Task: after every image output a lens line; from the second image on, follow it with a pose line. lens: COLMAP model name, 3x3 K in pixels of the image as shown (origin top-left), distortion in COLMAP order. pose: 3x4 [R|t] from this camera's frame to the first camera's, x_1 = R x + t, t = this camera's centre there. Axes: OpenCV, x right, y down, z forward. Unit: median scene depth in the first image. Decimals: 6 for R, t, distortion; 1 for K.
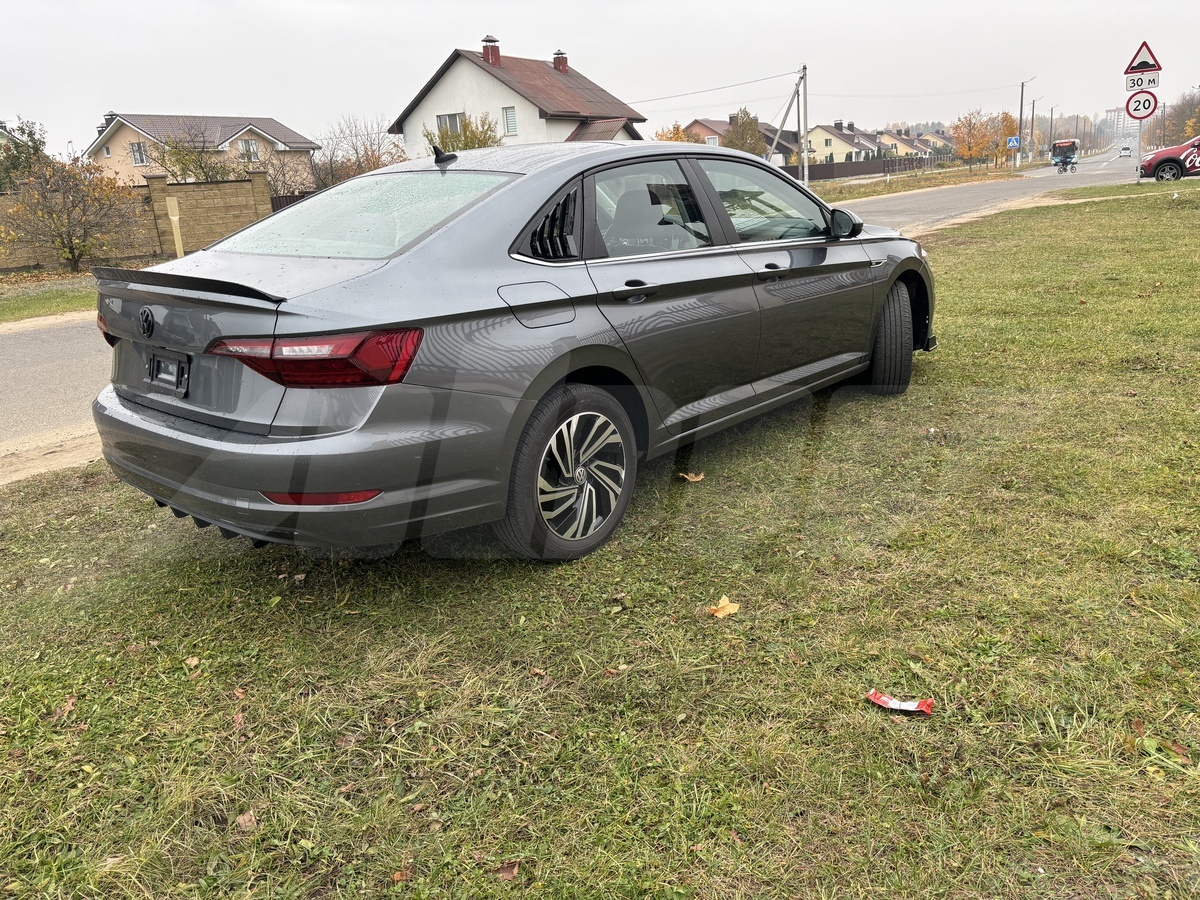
lens RADIAL K [[901.8, 0, 624.0], [0, 901.8, 448.9], [0, 0, 1]] dist [0.093930, -0.059447]
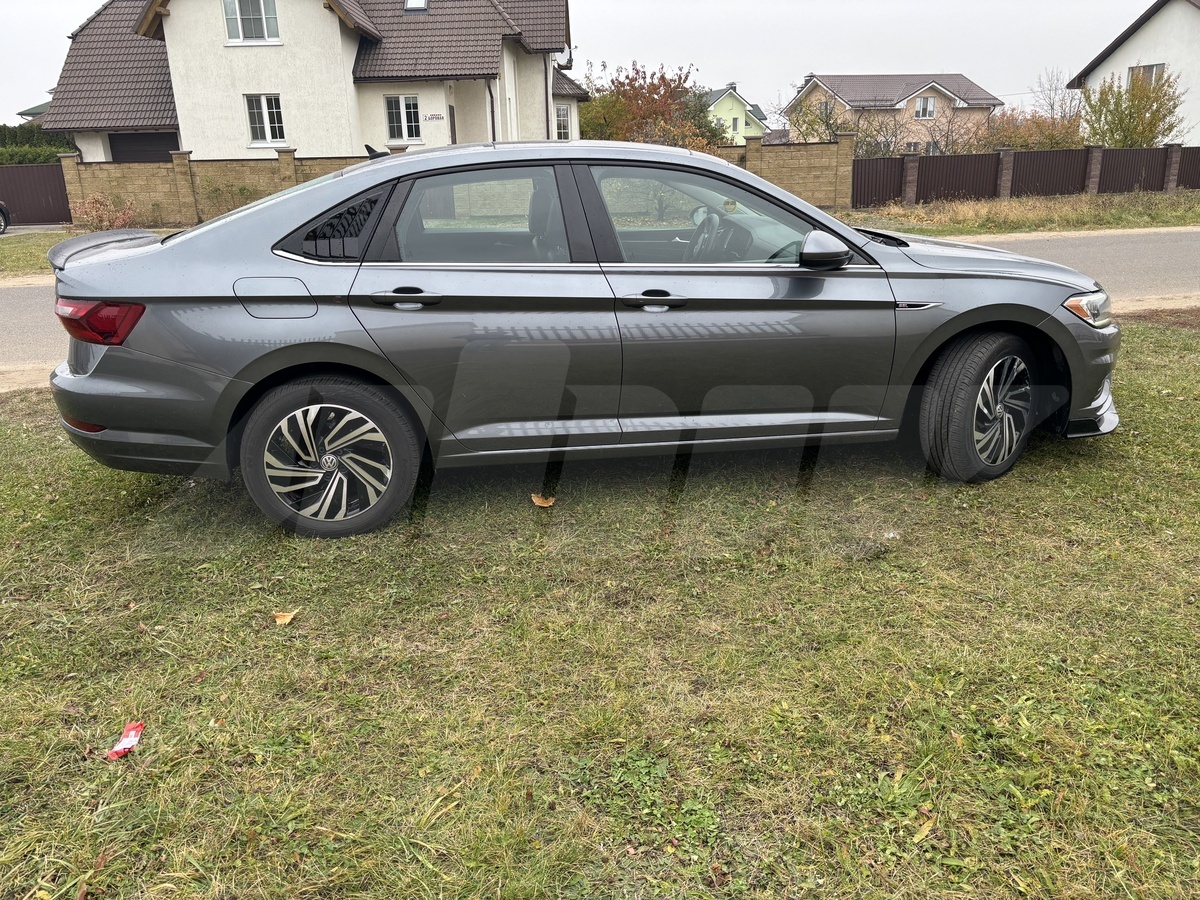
lens RADIAL K [[931.6, 0, 600.0], [0, 931.6, 450.0], [0, 0, 1]] dist [0.015734, -0.006134]
pose [[0.758416, 0.234381, -0.608170, 0.837190], [-0.210746, 0.971165, 0.111464, -0.170078], [0.616759, 0.043634, 0.785942, 0.325305]]
